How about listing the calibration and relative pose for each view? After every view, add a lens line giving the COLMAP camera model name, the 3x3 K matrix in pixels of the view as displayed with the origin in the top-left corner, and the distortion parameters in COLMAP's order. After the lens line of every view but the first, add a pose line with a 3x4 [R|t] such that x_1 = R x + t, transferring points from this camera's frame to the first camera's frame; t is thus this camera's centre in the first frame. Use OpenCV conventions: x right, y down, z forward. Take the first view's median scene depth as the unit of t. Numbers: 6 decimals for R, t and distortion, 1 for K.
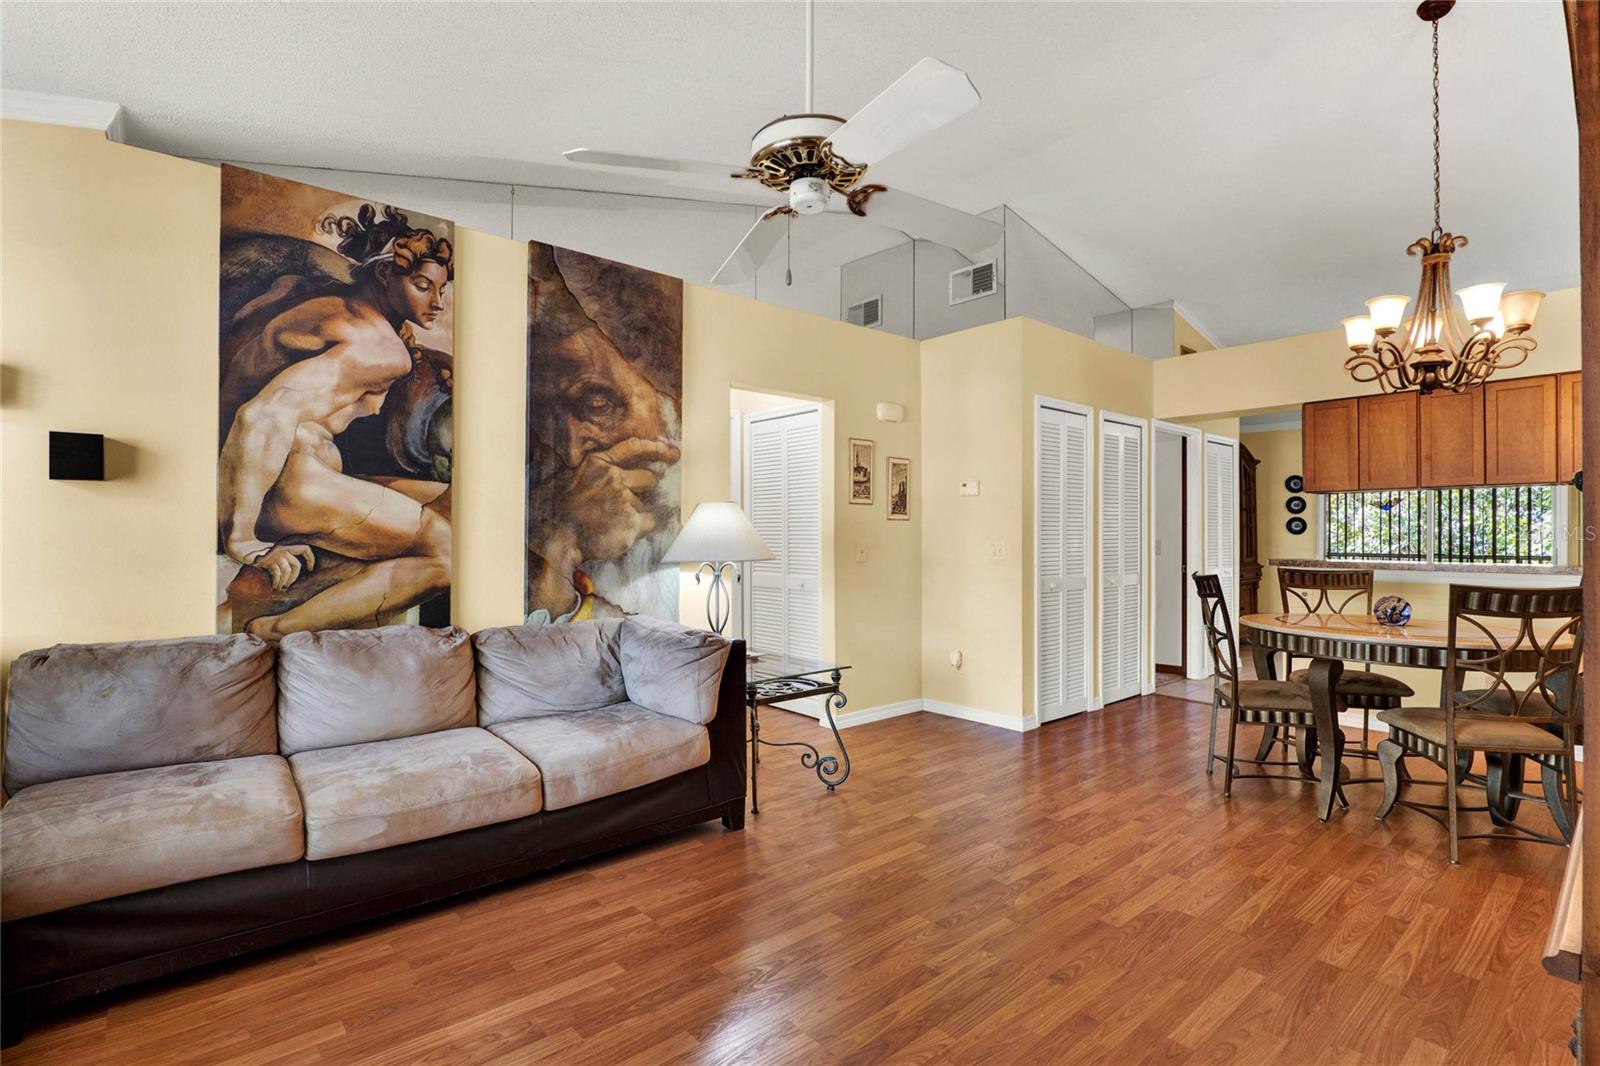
lens RADIAL K [[752.7, 0, 781.0], [0, 752.7, 535.7], [0, 0, 1]] dist [-0.023678, 0.006891]
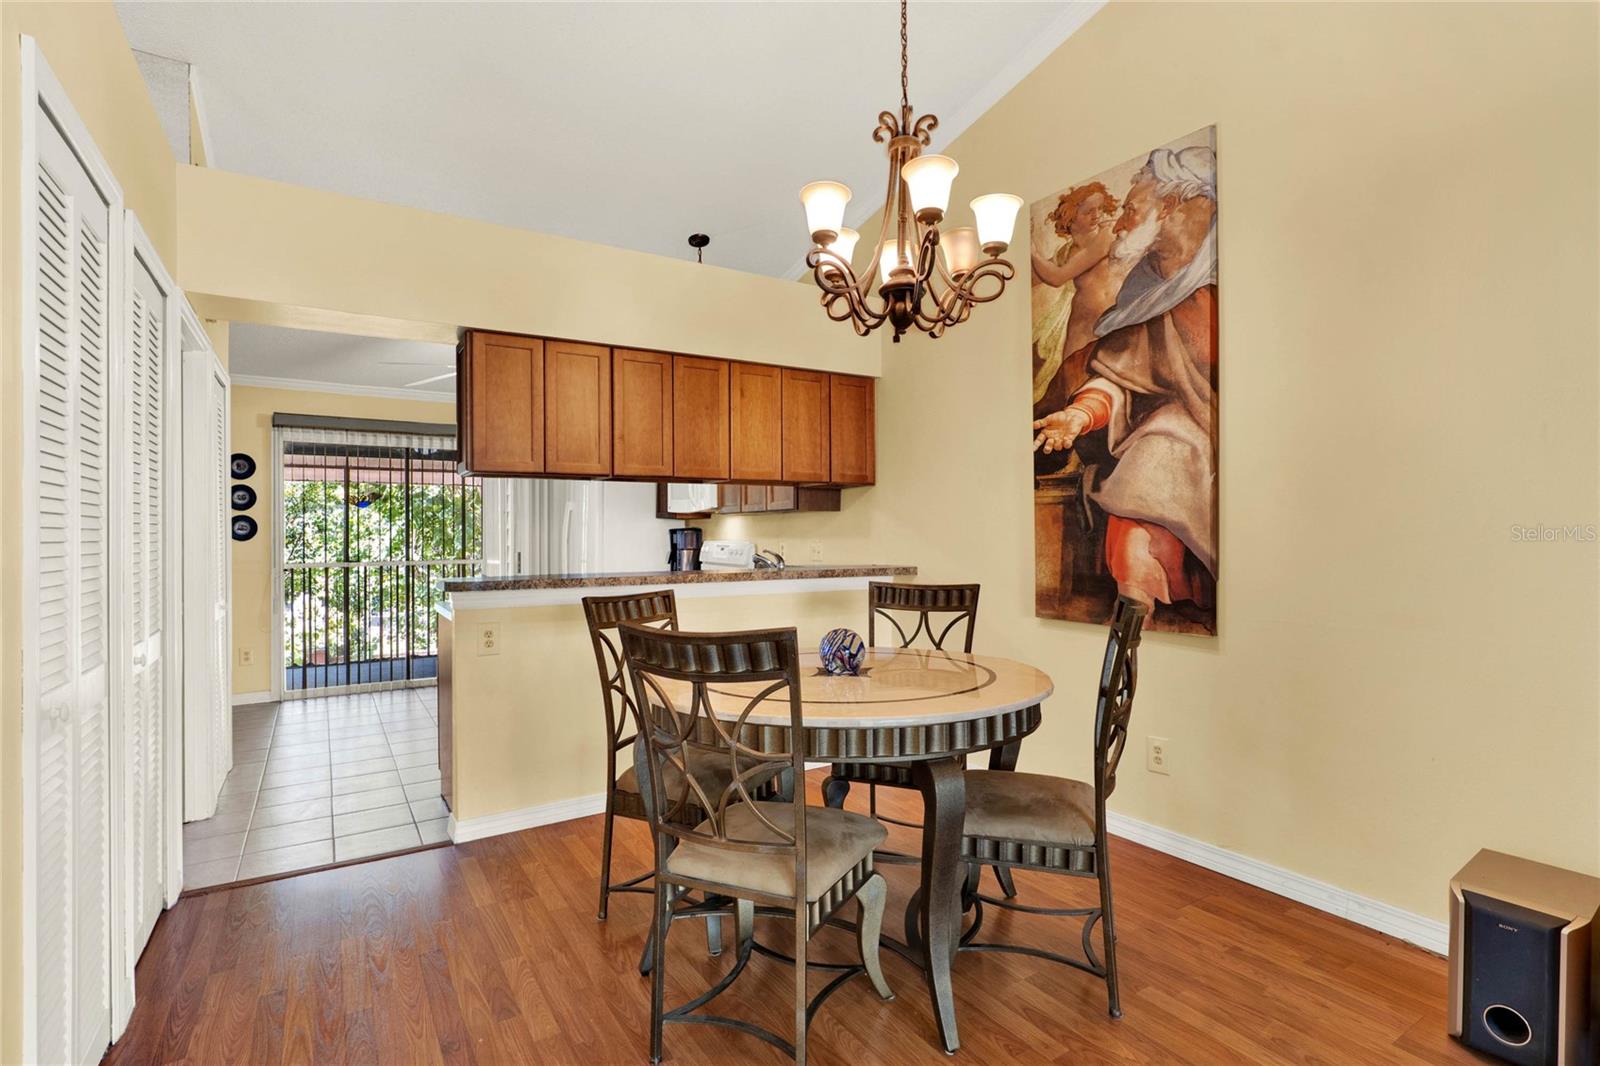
lens RADIAL K [[767.9, 0, 815.7], [0, 767.9, 551.1], [0, 0, 1]] dist [-0.025821, 0.006566]
pose [[0.117697, -0.022475, 0.992795, 0.135741], [0.009306, 0.999725, 0.021529, -0.003139], [-0.993006, 0.006705, 0.117874, 0.912357]]
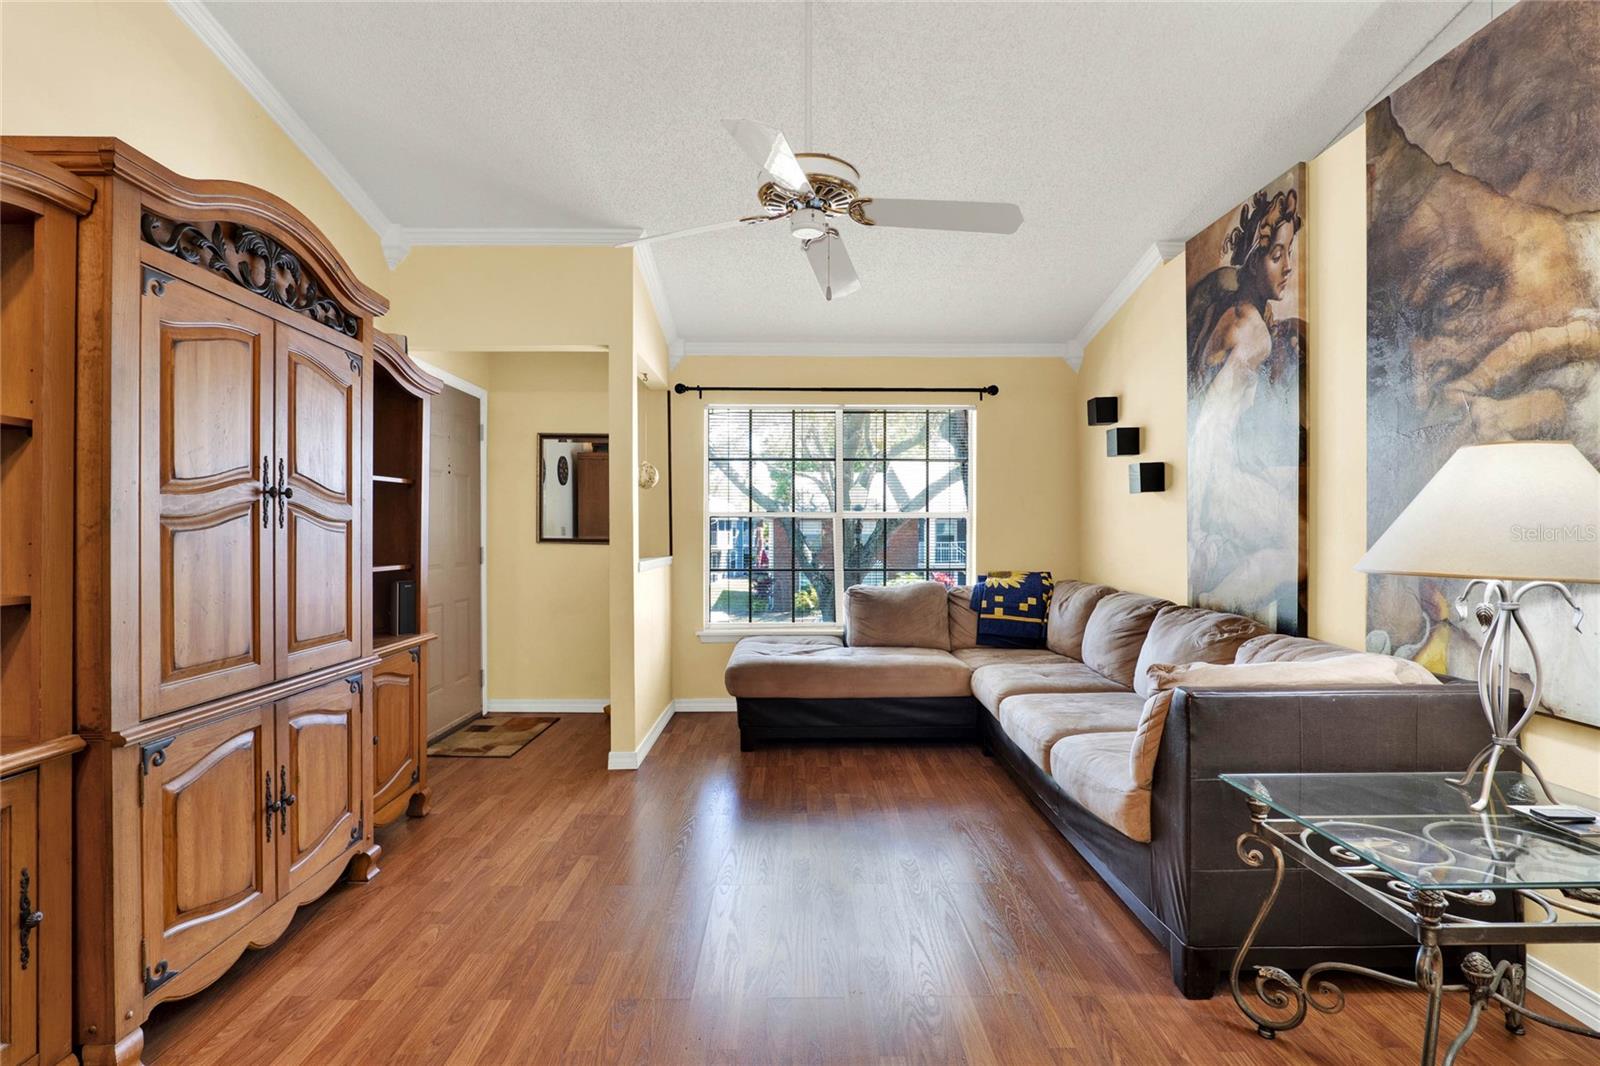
lens RADIAL K [[767.9, 0, 801.4], [0, 767.9, 532.7], [0, 0, 1]] dist [-0.025821, 0.006566]
pose [[-0.619234, -0.000847, -0.785206, 0.558224], [-0.001979, 0.999998, 0.000482, 0.008671], [0.785204, 0.001852, -0.619234, 1.002377]]
